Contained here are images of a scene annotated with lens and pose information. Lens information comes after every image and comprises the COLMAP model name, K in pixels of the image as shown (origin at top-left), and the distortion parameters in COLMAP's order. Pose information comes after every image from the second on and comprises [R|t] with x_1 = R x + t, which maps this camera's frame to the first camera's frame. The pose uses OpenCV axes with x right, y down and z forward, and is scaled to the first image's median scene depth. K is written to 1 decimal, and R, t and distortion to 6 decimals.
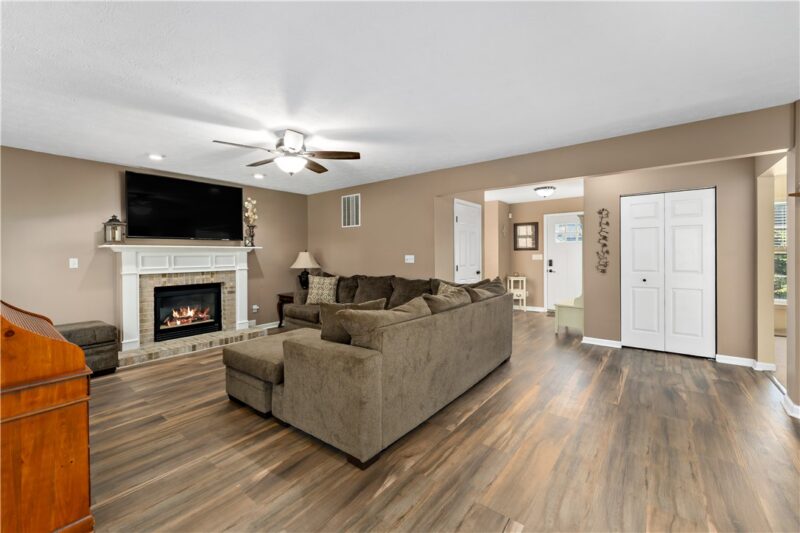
lens RADIAL K [[325.8, 0, 389.3], [0, 325.8, 256.9], [0, 0, 1]] dist [-0.000708, -0.000001]
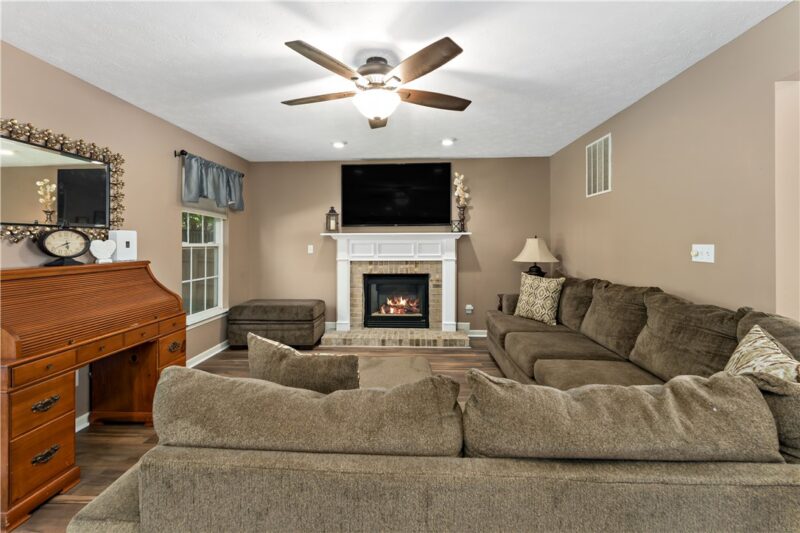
lens RADIAL K [[332.6, 0, 413.4], [0, 332.6, 242.2], [0, 0, 1]] dist [-0.001539, -0.000187]
pose [[0.598486, 0.002032, -0.801131, 0.189728], [-0.006083, 0.999979, -0.002007, -0.004966], [0.801110, 0.006074, 0.598486, 0.445916]]
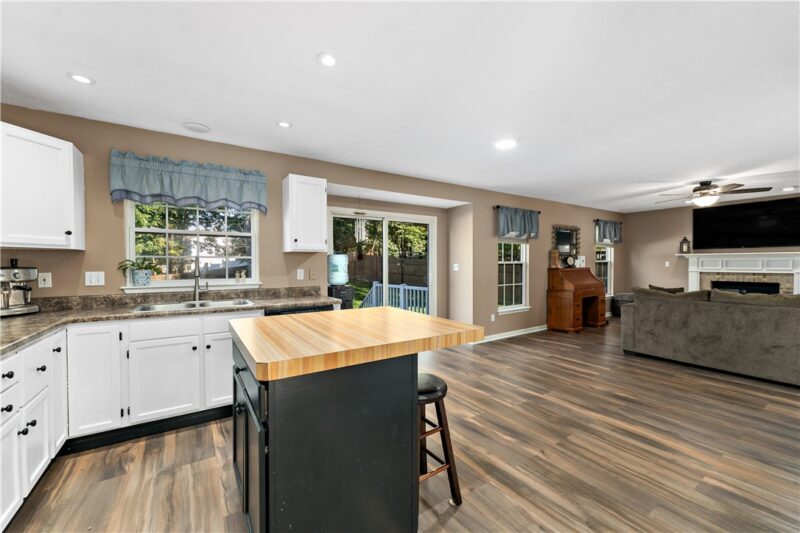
lens RADIAL K [[330.1, 0, 400.0], [0, 330.1, 266.5], [0, 0, 1]] dist [0.008496, 0.000088]
pose [[-0.308021, 0.023214, -0.951096, 1.083430], [-0.000242, 0.999700, 0.024479, -0.010786], [0.951380, 0.007770, -0.307923, 0.079958]]
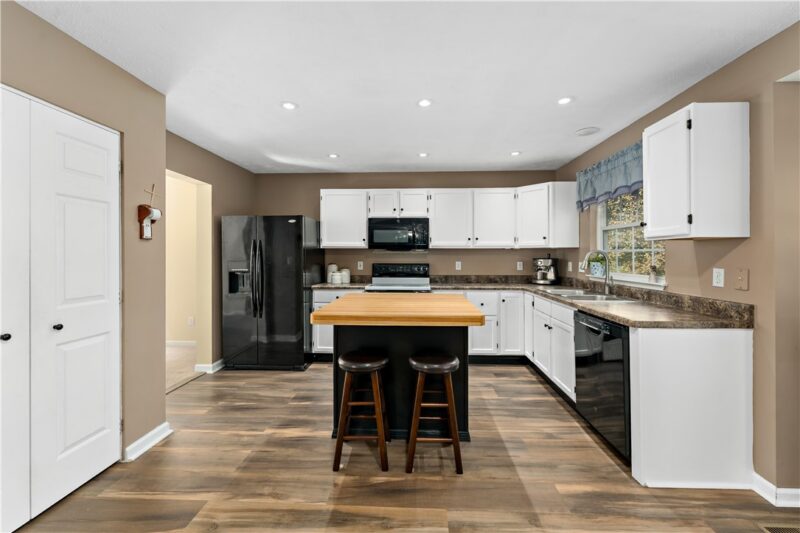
lens RADIAL K [[316.4, 0, 407.7], [0, 316.4, 254.1], [0, 0, 1]] dist [-0.000570, 0.000111]
pose [[-0.601643, 0.012440, 0.798668, 0.324367], [0.009492, 0.999919, -0.008424, -0.004709], [-0.798709, 0.002513, -0.601713, 0.199077]]
